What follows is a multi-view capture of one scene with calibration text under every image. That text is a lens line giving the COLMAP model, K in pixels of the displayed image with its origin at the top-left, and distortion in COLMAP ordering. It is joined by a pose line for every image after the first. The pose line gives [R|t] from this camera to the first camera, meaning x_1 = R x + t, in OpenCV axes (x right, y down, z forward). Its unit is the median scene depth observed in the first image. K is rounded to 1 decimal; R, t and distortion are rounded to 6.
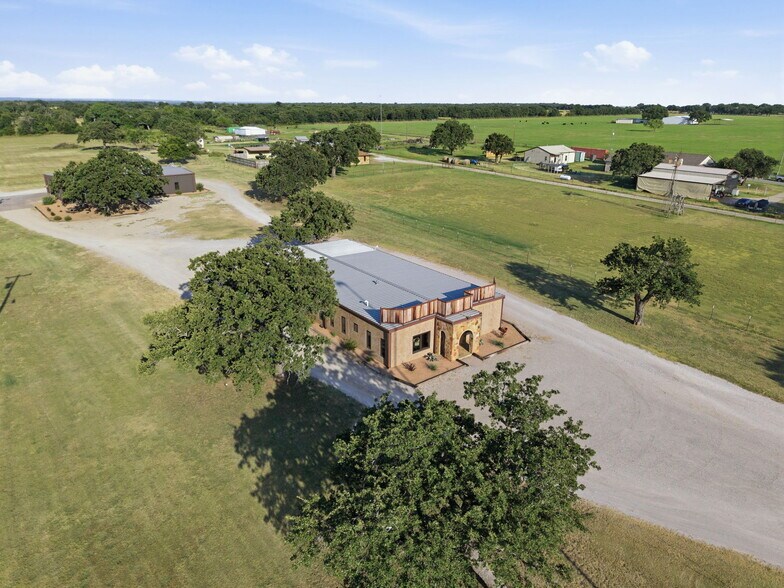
lens RADIAL K [[523.7, 0, 394.3], [0, 523.7, 298.0], [0, 0, 1]] dist [0.034056, -0.034738]
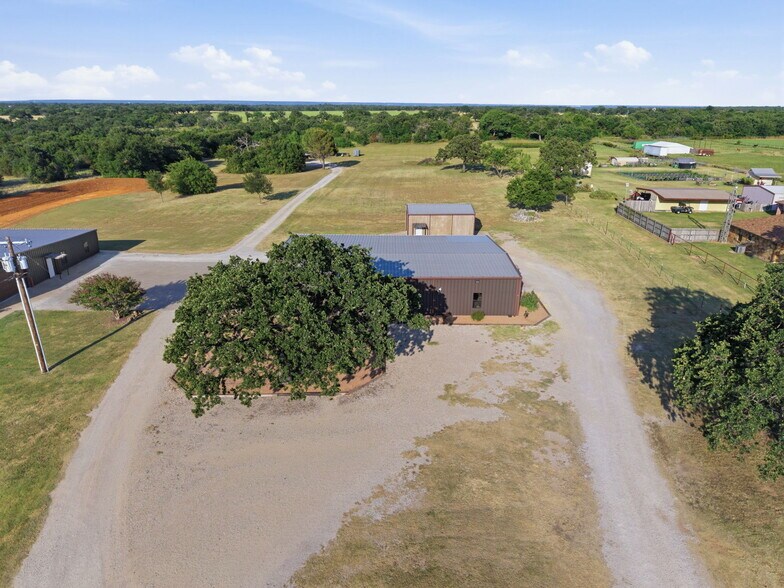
lens RADIAL K [[523.7, 0, 394.3], [0, 523.7, 298.0], [0, 0, 1]] dist [0.034056, -0.034738]
pose [[0.760236, 0.220207, -0.611188, -0.218968], [-0.224371, 0.971908, 0.071086, -0.263978], [0.609672, 0.083091, 0.788287, 0.684728]]
